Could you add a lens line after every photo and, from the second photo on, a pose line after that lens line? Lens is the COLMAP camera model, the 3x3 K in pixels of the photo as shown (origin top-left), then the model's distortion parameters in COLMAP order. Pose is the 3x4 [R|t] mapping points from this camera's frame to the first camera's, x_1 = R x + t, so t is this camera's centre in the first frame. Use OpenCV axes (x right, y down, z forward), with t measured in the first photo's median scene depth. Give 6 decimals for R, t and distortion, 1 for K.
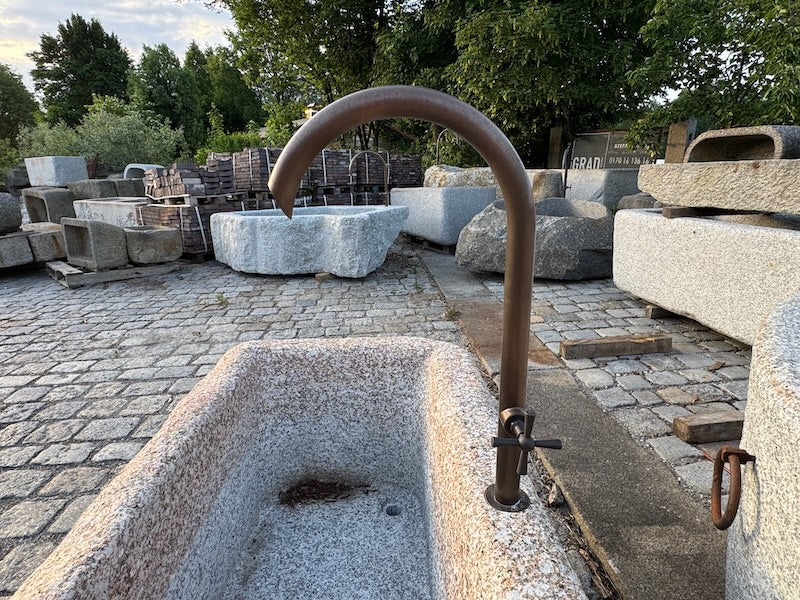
lens RADIAL K [[447.9, 0, 397.2], [0, 447.9, 299.8], [0, 0, 1]] dist [-0.003750, 0.001674]
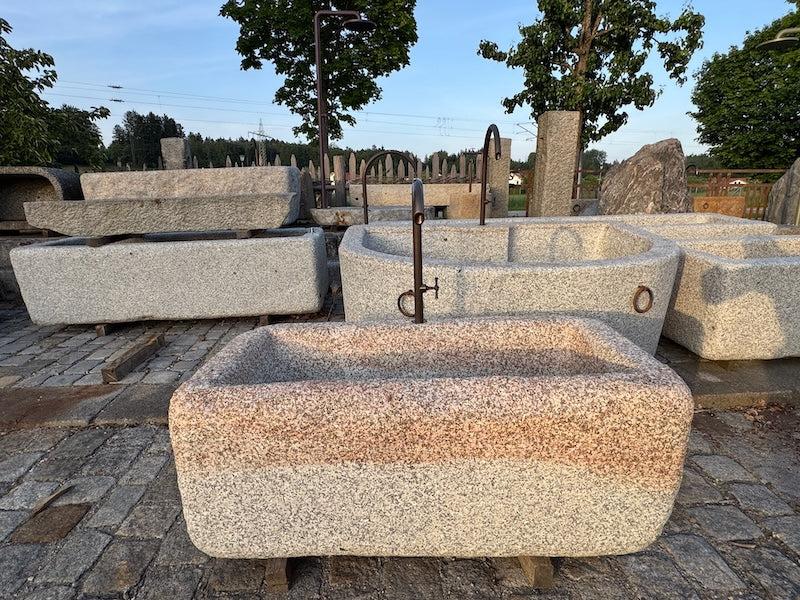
lens RADIAL K [[447.9, 0, 395.9], [0, 447.9, 299.0], [0, 0, 1]] dist [-0.003750, 0.001674]
pose [[0.025010, -0.226184, 0.973764, -0.298788], [0.296341, 0.931965, 0.208863, -0.038025], [-0.954755, 0.283342, 0.090336, 0.105359]]
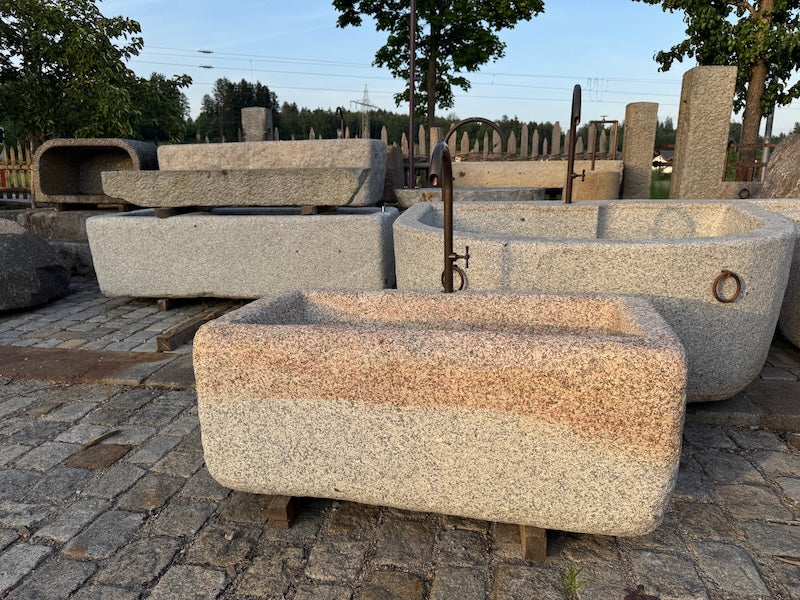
lens RADIAL K [[572.7, 0, 403.6], [0, 572.7, 299.1], [0, 0, 1]] dist [0.027423, -0.035035]
pose [[0.237604, -0.197216, 0.951131, -0.376695], [0.275542, 0.952635, 0.128694, -0.003274], [-0.931462, 0.231499, 0.280691, 0.039134]]
